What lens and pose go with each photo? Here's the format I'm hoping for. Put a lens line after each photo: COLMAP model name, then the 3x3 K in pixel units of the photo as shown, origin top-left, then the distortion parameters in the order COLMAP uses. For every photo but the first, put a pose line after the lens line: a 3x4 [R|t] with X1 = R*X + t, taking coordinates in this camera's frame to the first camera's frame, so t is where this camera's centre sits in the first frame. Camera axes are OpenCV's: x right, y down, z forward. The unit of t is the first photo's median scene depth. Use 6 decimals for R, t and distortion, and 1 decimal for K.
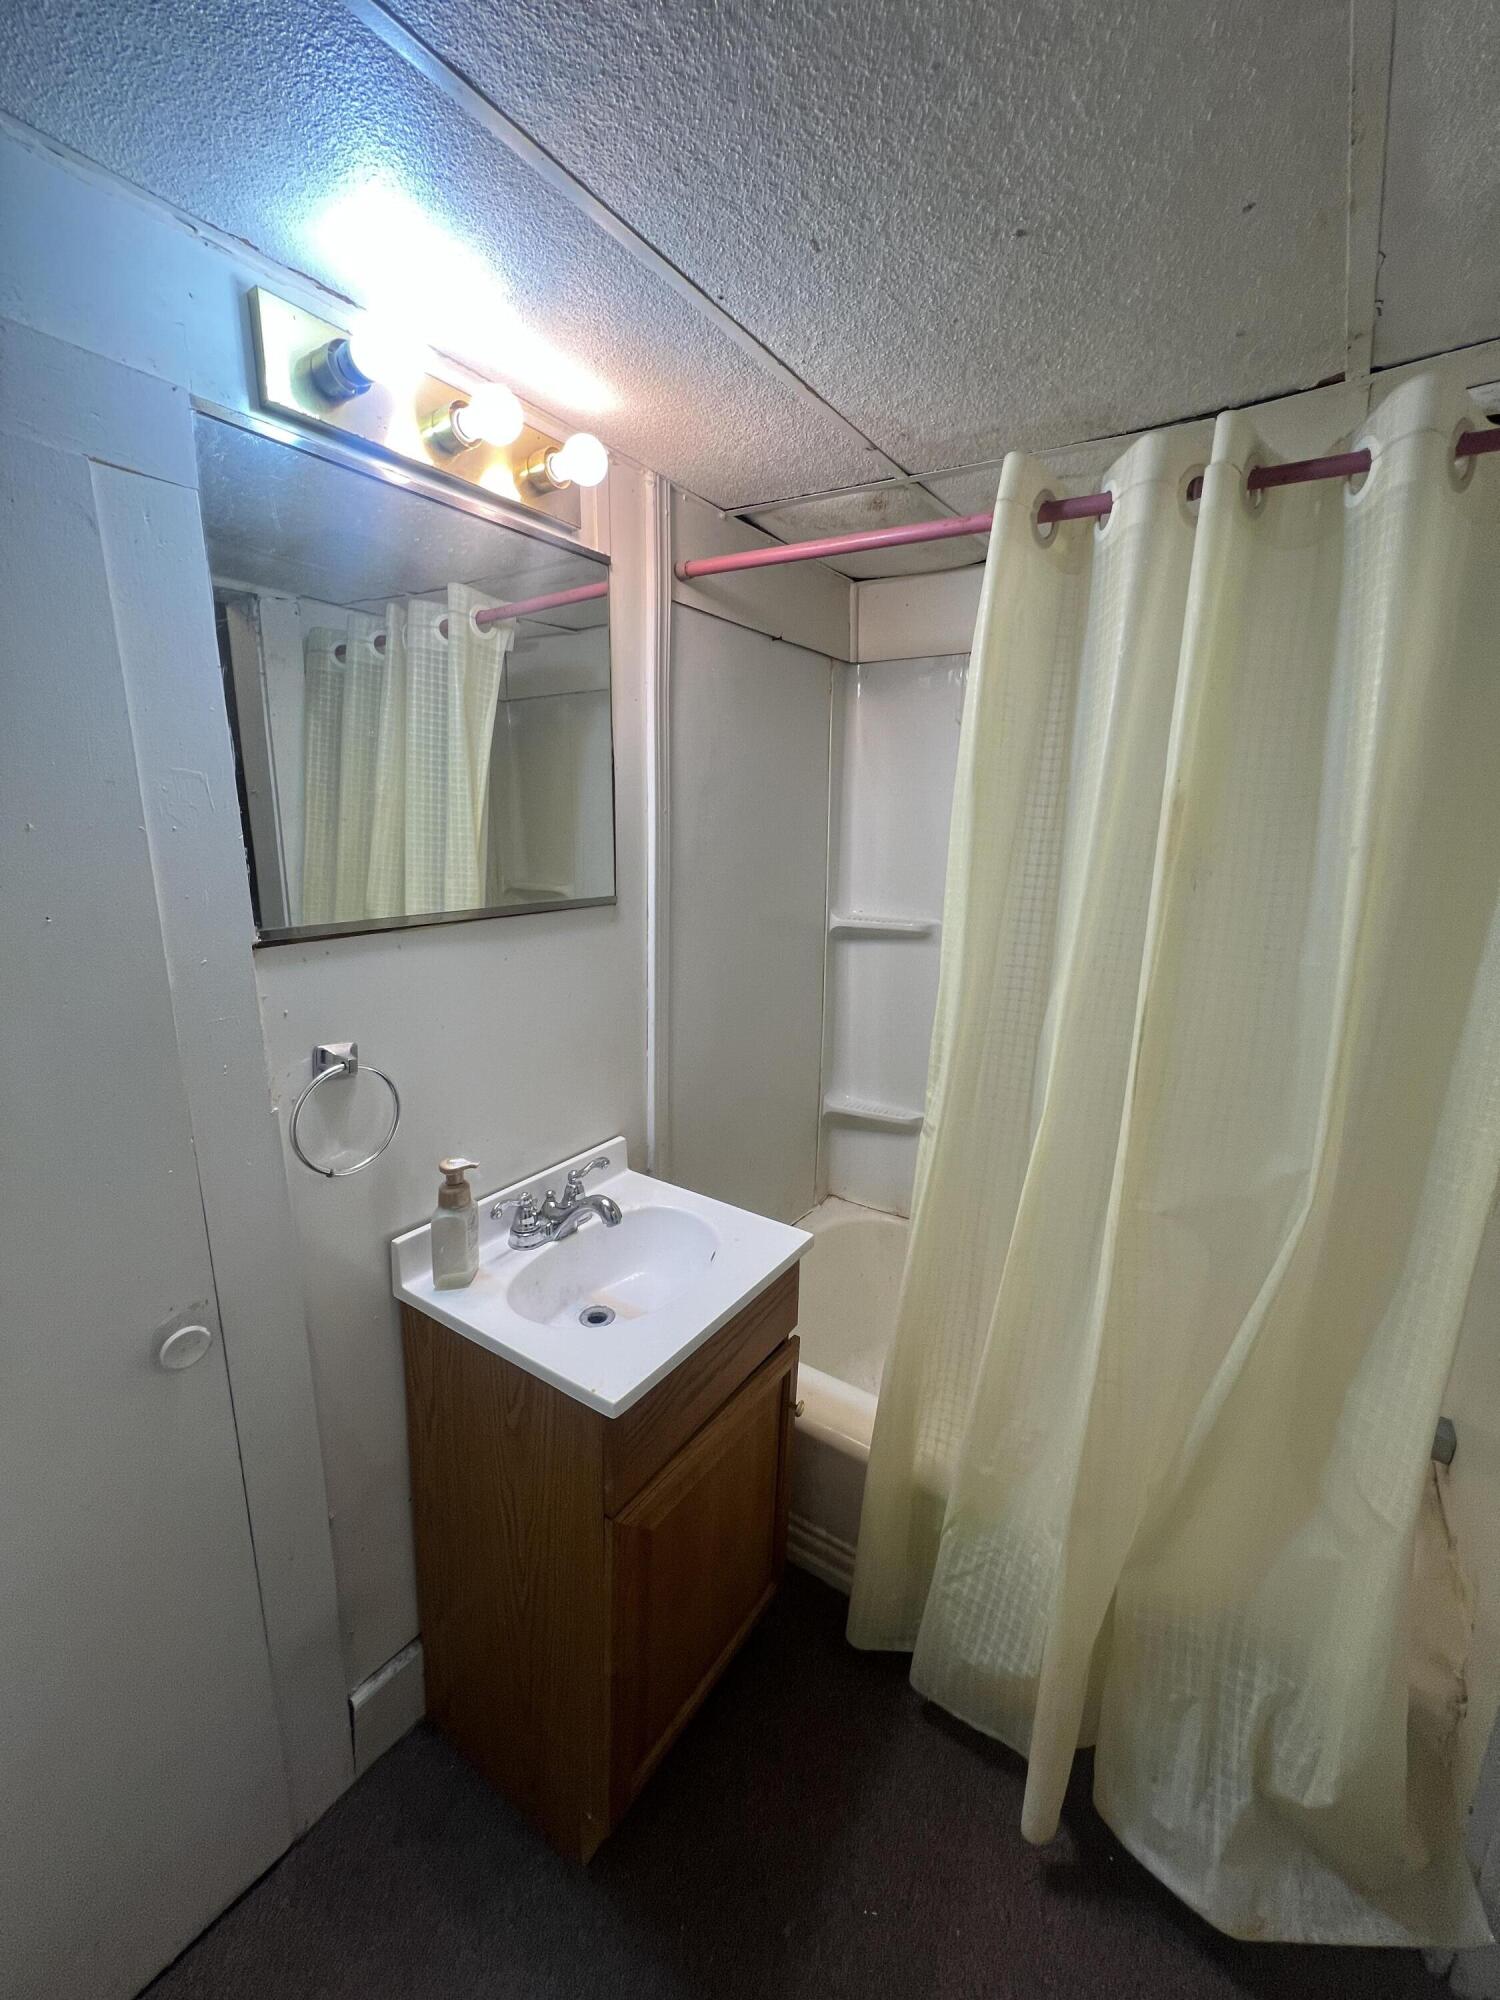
lens RADIAL K [[798.1, 0, 750.0], [0, 798.1, 1000.0], [0, 0, 1]] dist [-0.001362, -0.000158]
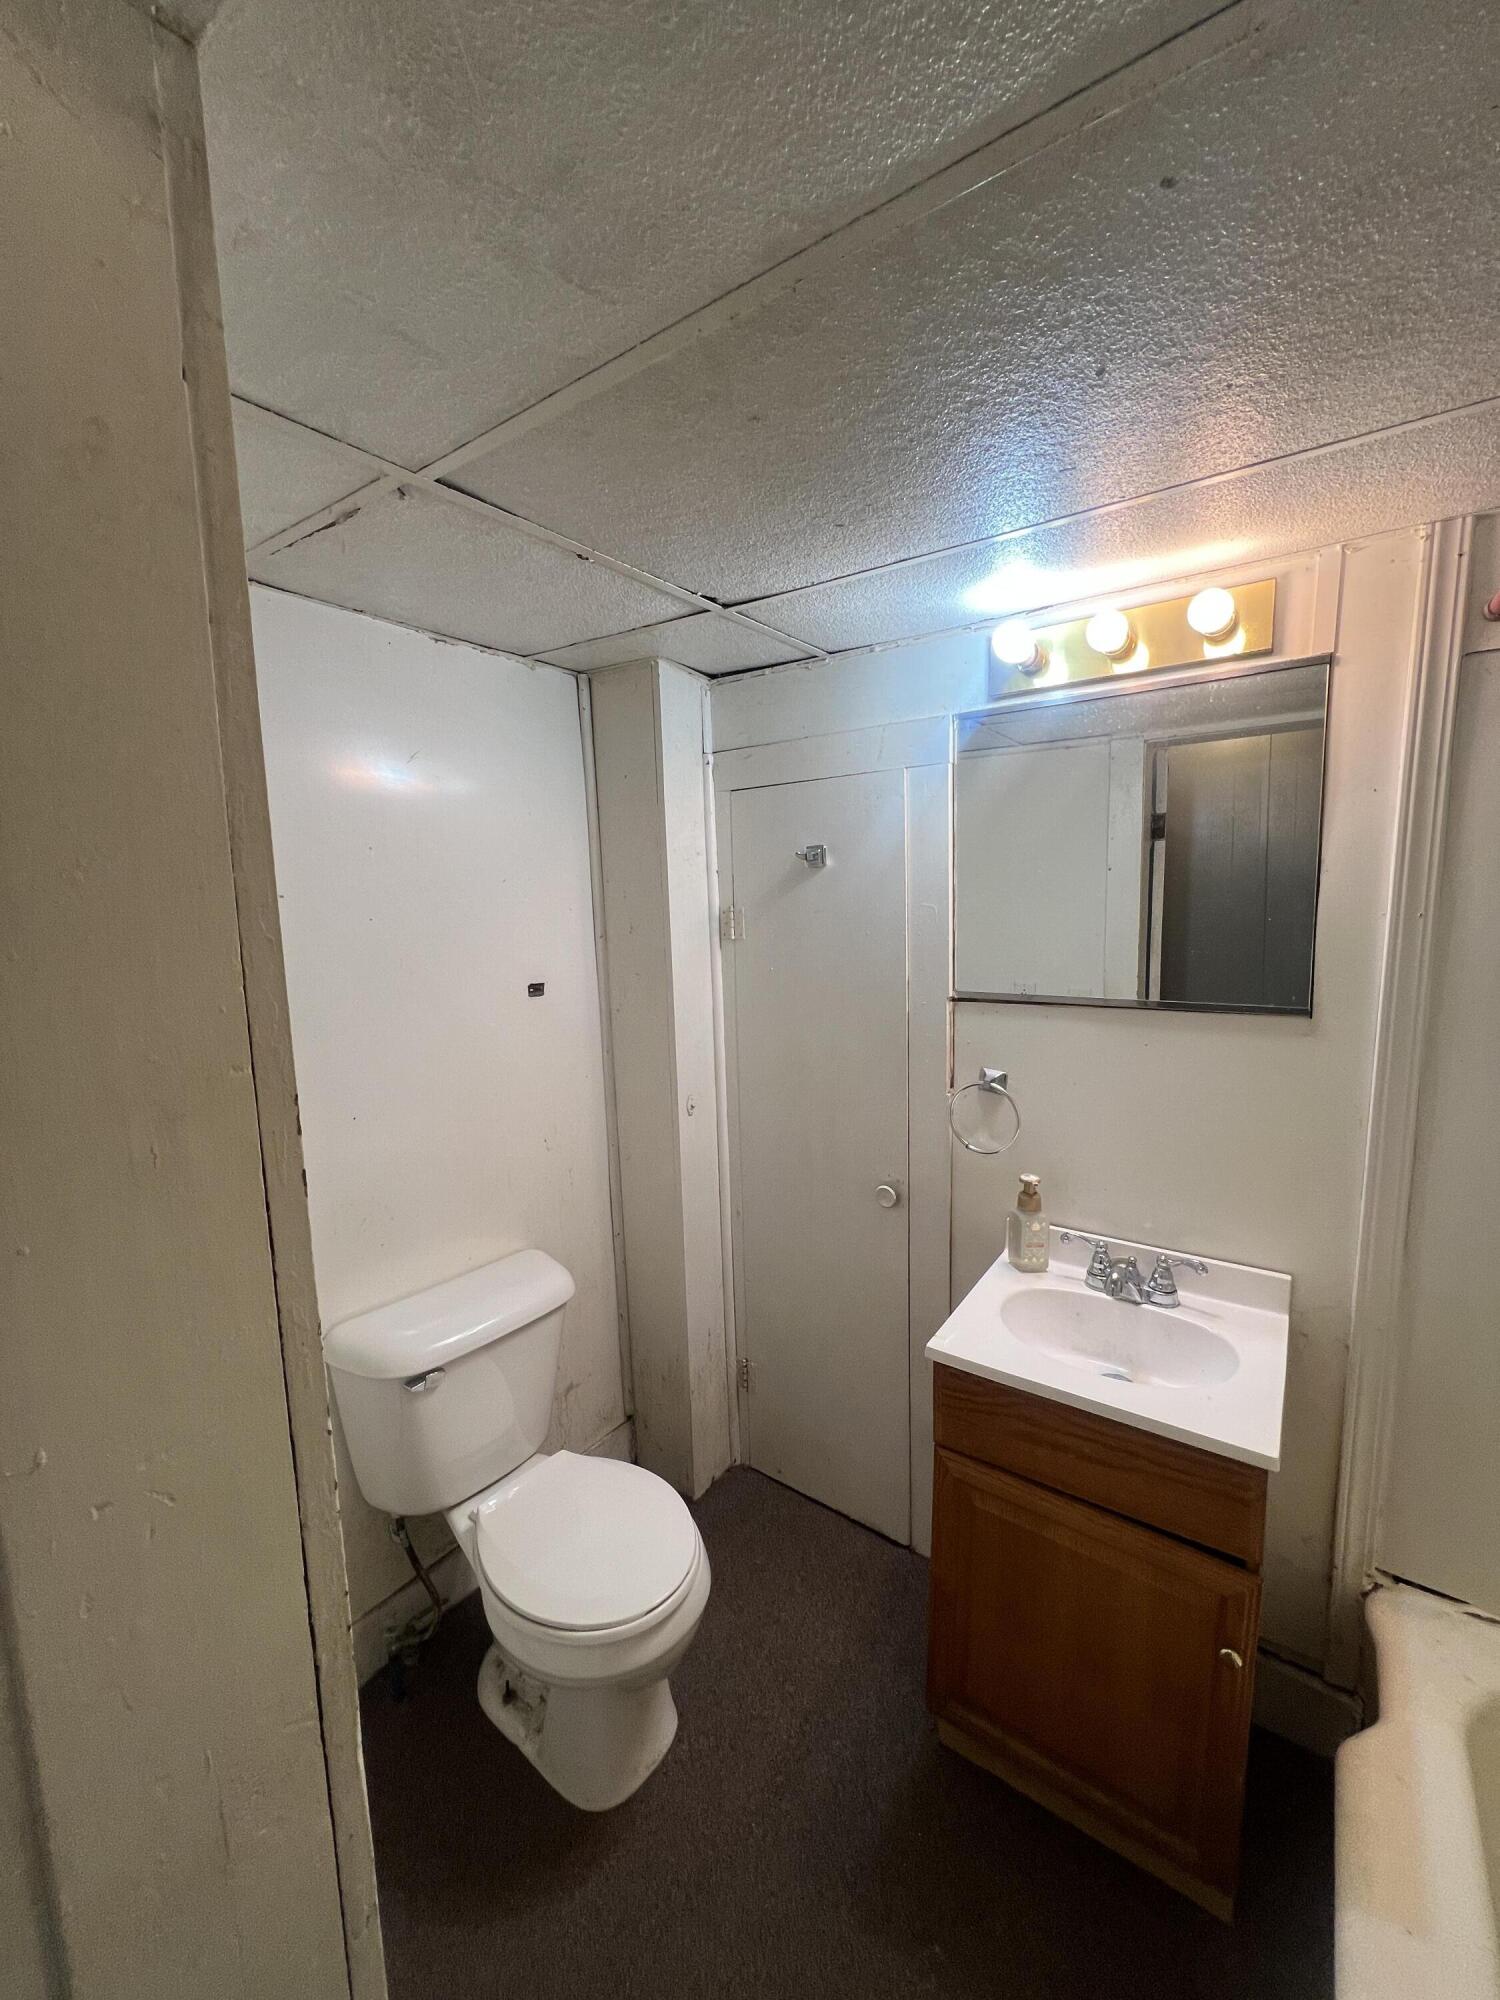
lens RADIAL K [[798.1, 0, 750.0], [0, 798.1, 1000.0], [0, 0, 1]] dist [-0.001362, -0.000158]
pose [[-0.029002, 0.104638, -0.994087, 0.873319], [-0.199252, 0.973942, 0.108330, -0.128870], [0.979519, 0.201216, -0.007397, 0.443123]]
